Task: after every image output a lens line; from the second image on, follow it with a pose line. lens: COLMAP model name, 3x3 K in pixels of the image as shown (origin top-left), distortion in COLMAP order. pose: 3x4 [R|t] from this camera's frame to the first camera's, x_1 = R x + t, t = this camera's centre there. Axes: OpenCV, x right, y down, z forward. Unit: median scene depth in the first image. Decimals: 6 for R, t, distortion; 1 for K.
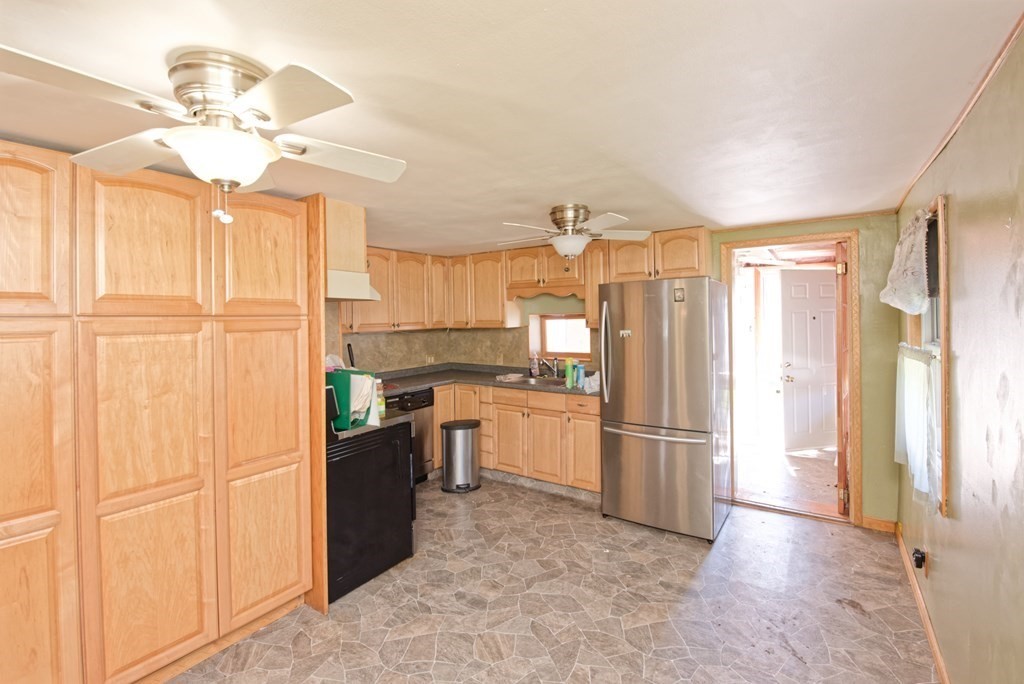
lens RADIAL K [[445.7, 0, 513.4], [0, 445.7, 317.2], [0, 0, 1]] dist [-0.000634, -0.008059]
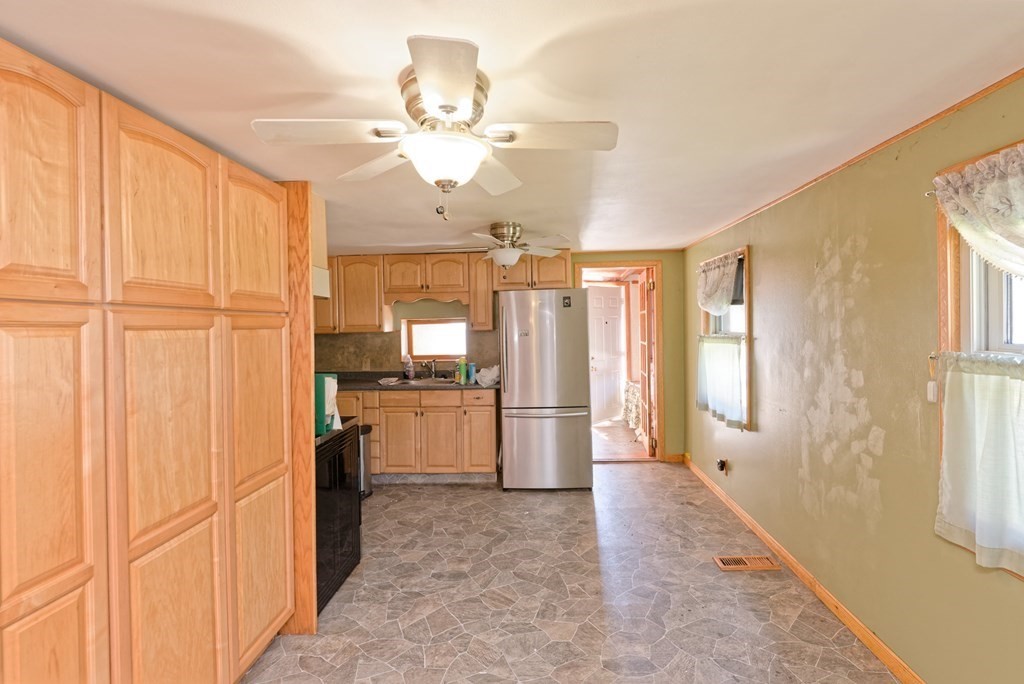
lens RADIAL K [[446.0, 0, 514.6], [0, 446.0, 329.0], [0, 0, 1]] dist [0.002168, 0.000105]
pose [[0.854612, -0.006622, 0.519226, -0.565530], [0.006056, 0.999978, 0.002786, 0.031413], [-0.519232, 0.000764, 0.854633, -0.018677]]
